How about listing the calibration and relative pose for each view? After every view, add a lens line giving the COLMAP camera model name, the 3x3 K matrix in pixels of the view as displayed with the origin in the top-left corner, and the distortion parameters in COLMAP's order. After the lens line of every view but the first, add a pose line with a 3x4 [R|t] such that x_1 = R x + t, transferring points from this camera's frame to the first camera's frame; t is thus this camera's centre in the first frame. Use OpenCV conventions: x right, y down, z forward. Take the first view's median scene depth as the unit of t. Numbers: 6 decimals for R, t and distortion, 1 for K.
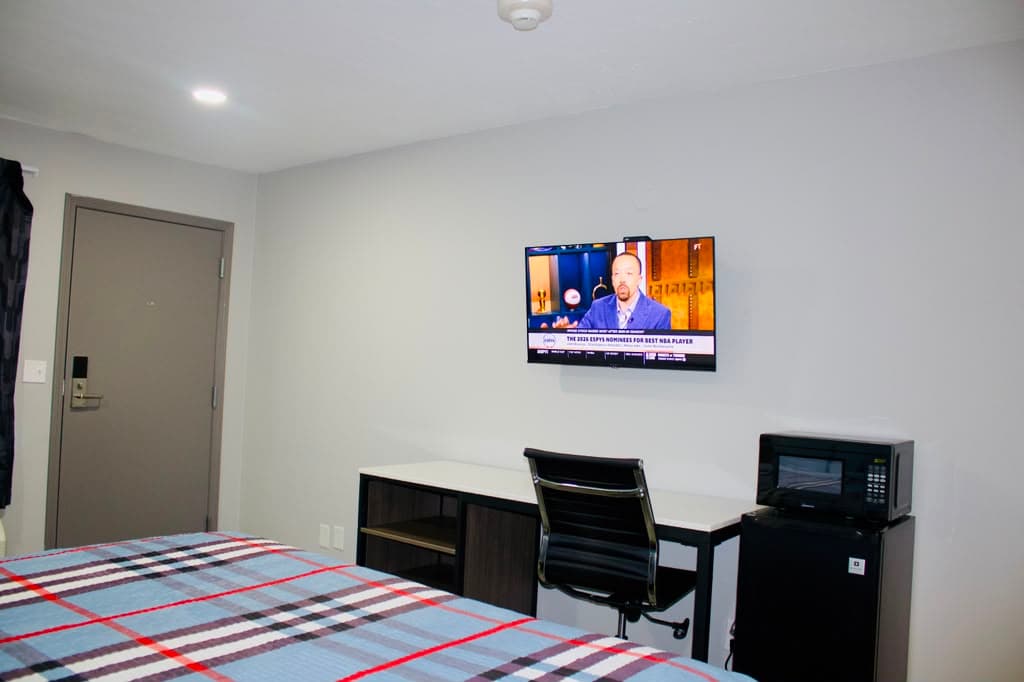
lens RADIAL K [[836.5, 0, 512.0], [0, 836.5, 341.0], [0, 0, 1]] dist [-0.192337, 0.156440]
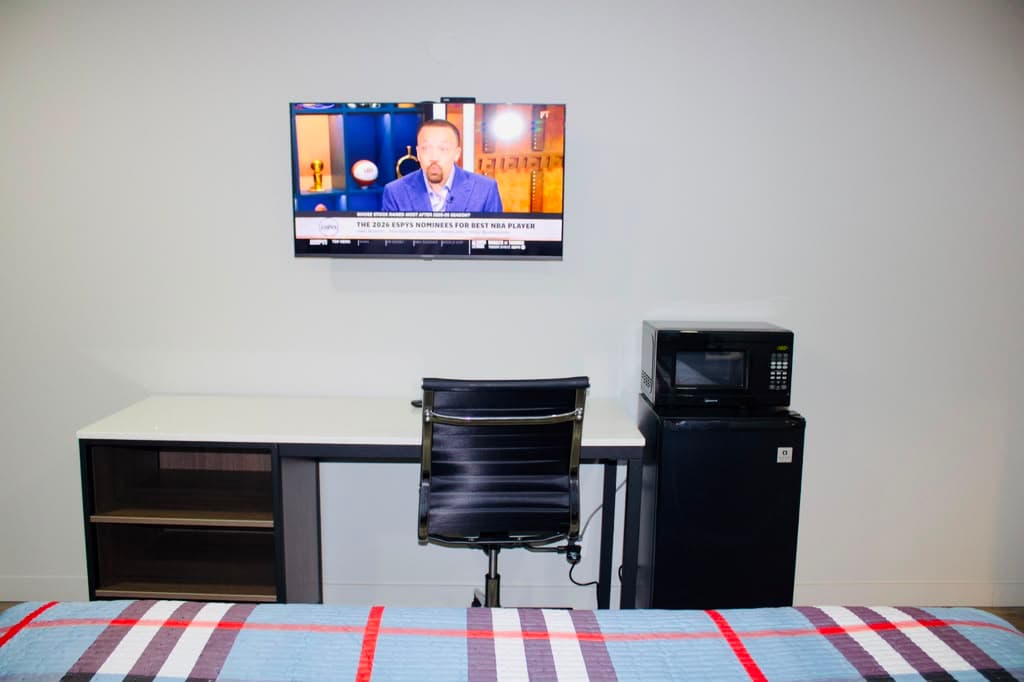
lens RADIAL K [[836.5, 0, 512.0], [0, 836.5, 341.0], [0, 0, 1]] dist [-0.192337, 0.156440]
pose [[0.776167, -0.114620, 0.620022, -0.335534], [0.006674, 0.984777, 0.173695, -0.031026], [-0.630492, -0.130678, 0.765116, 0.325359]]
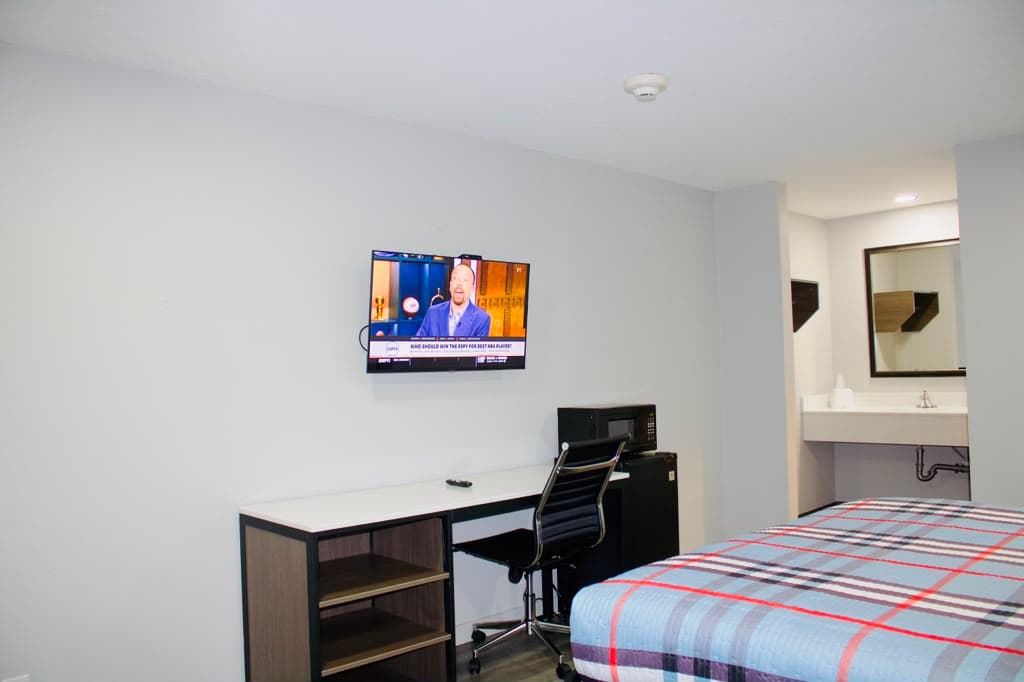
lens RADIAL K [[836.5, 0, 512.0], [0, 836.5, 341.0], [0, 0, 1]] dist [-0.192337, 0.156440]
pose [[0.144597, -0.027841, 0.989099, -0.968172], [-0.000205, 0.999603, 0.028166, -0.040349], [-0.989491, -0.004276, 0.144534, 0.778335]]
